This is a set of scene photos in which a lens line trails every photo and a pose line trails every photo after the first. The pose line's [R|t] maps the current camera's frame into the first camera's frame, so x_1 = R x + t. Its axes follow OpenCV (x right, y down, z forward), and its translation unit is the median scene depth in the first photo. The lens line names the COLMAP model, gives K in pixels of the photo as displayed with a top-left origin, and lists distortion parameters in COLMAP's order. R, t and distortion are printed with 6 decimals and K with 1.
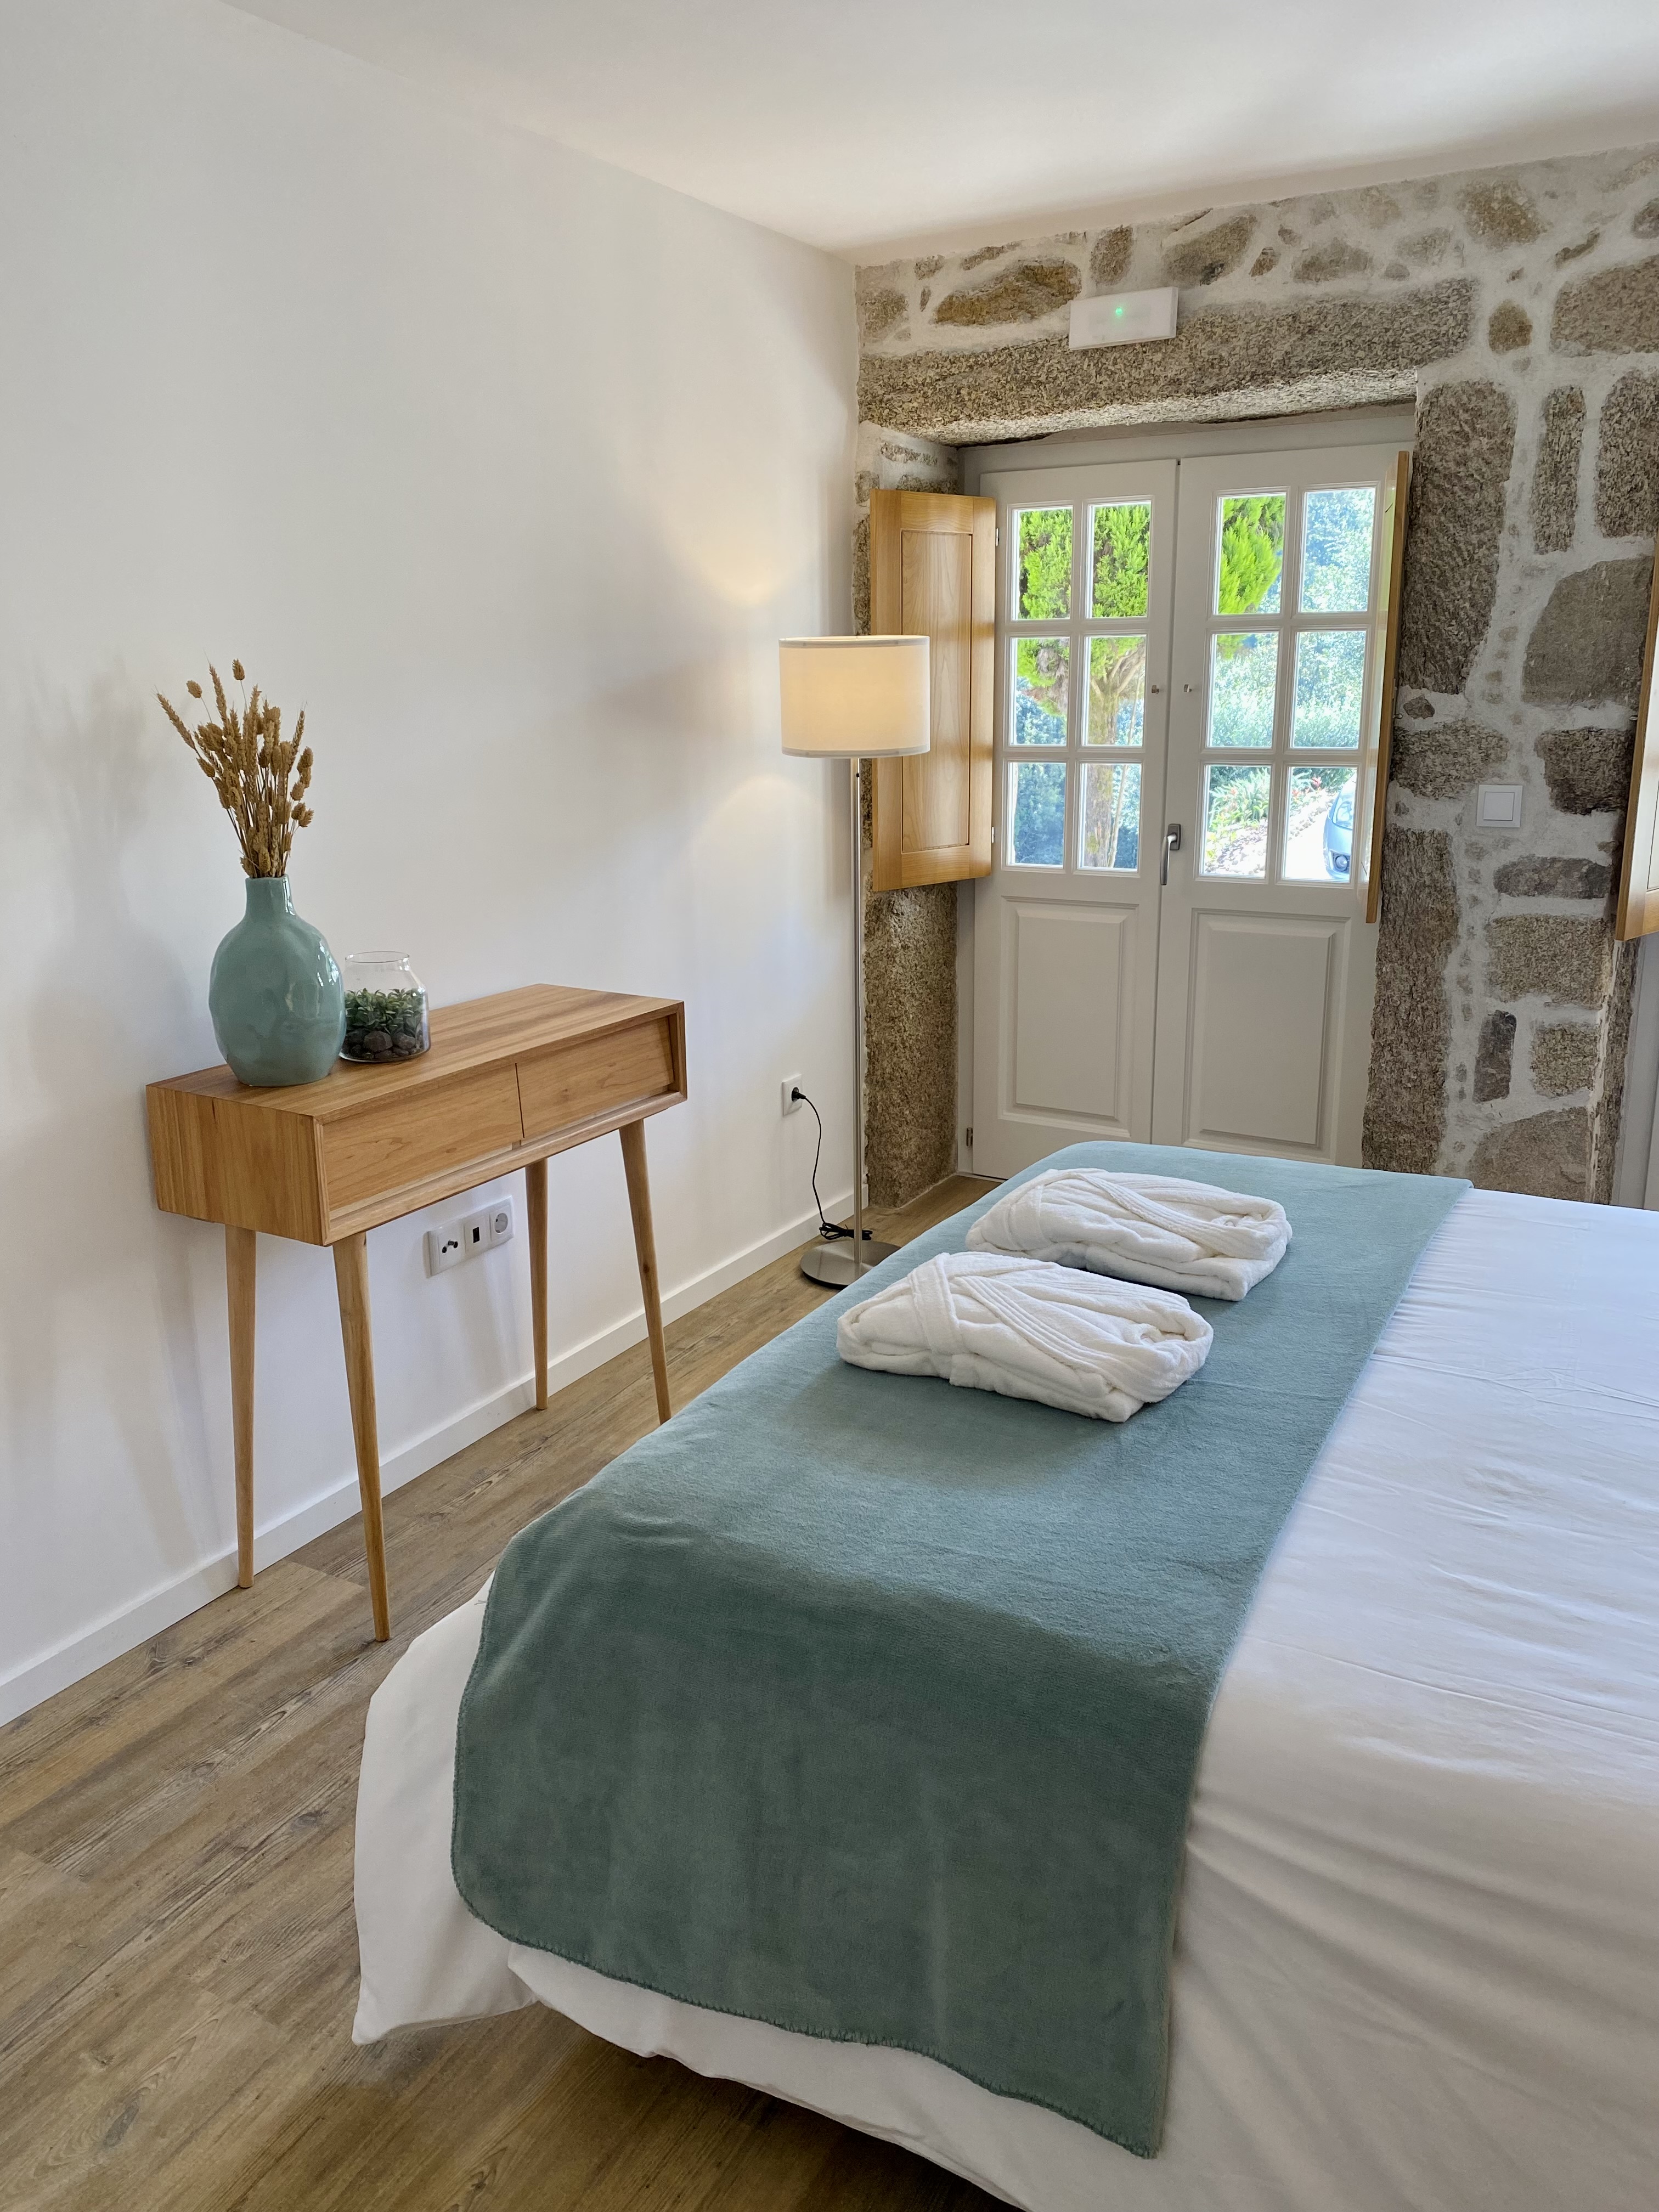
lens RADIAL K [[1800.6, 0, 824.8], [0, 1800.6, 1115.4], [0, 0, 1]] dist [0.039529, -0.018254]
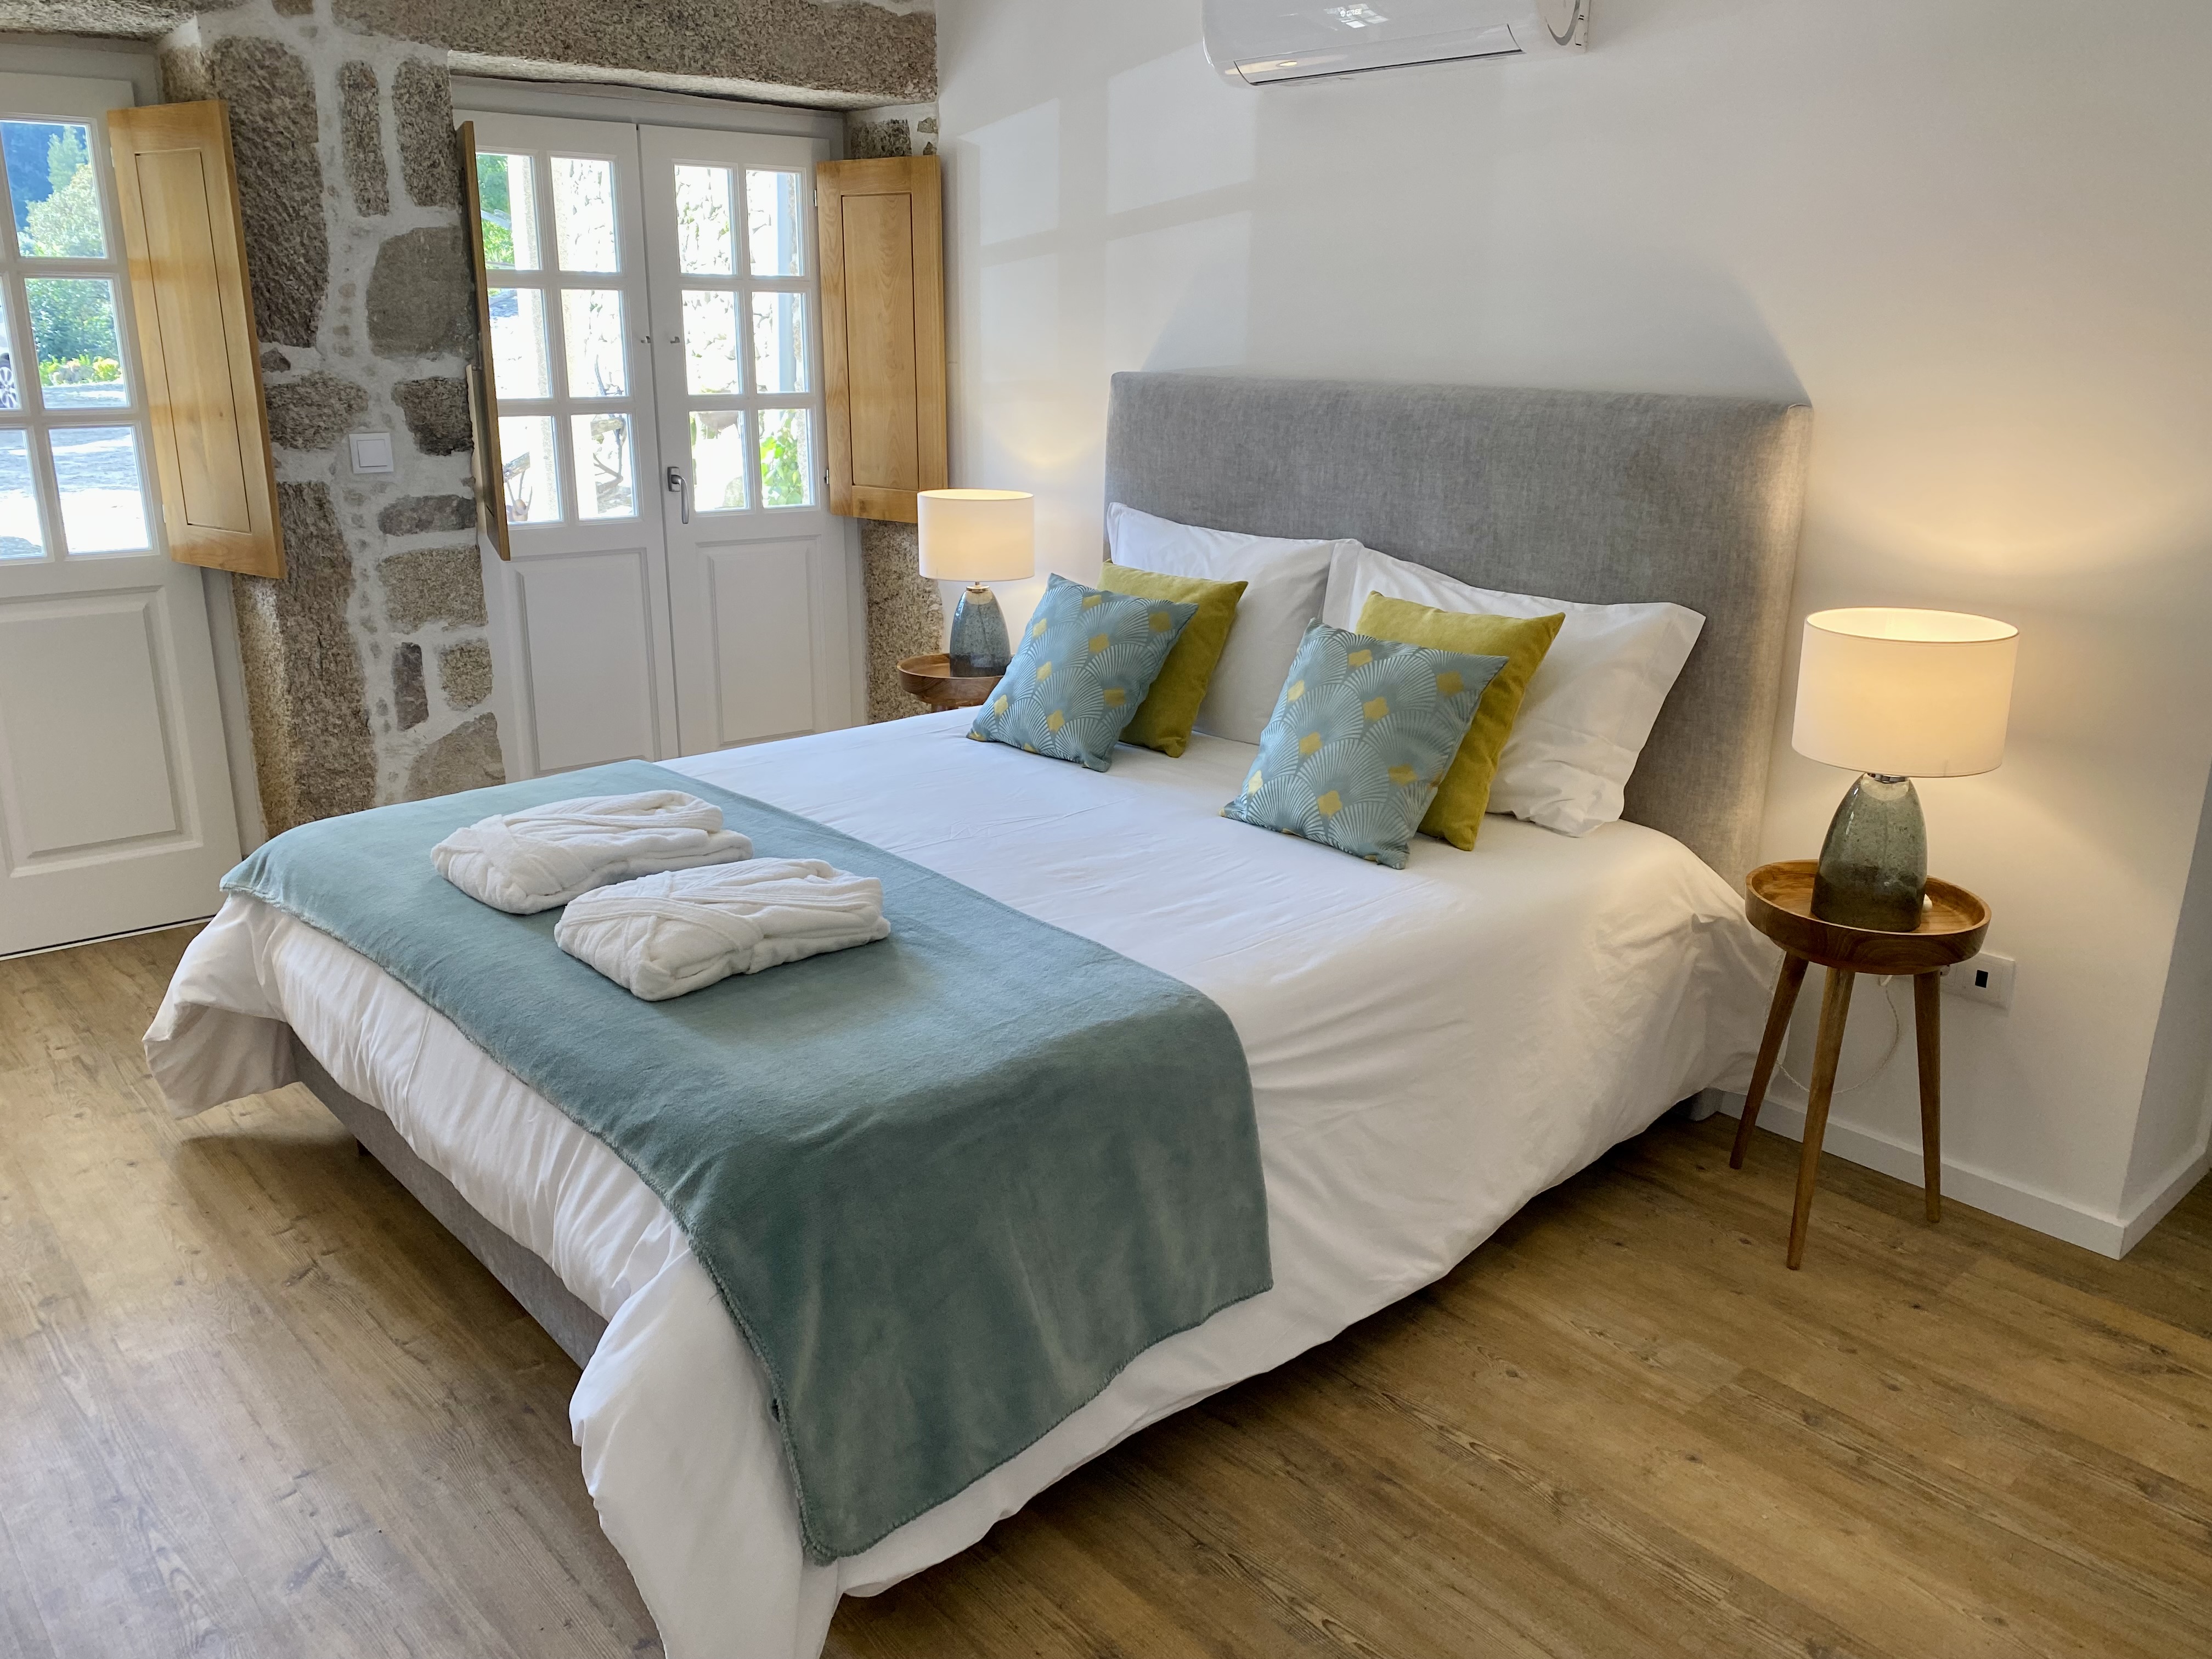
lens RADIAL K [[1800.6, 0, 1161.6], [0, 1800.6, 875.4], [0, 0, 1]] dist [0.039529, -0.018254]
pose [[0.267951, -0.279230, 0.922081, -0.577688], [0.229760, 0.947985, 0.220307, -0.063801], [-0.935635, 0.152826, 0.318170, 0.260496]]
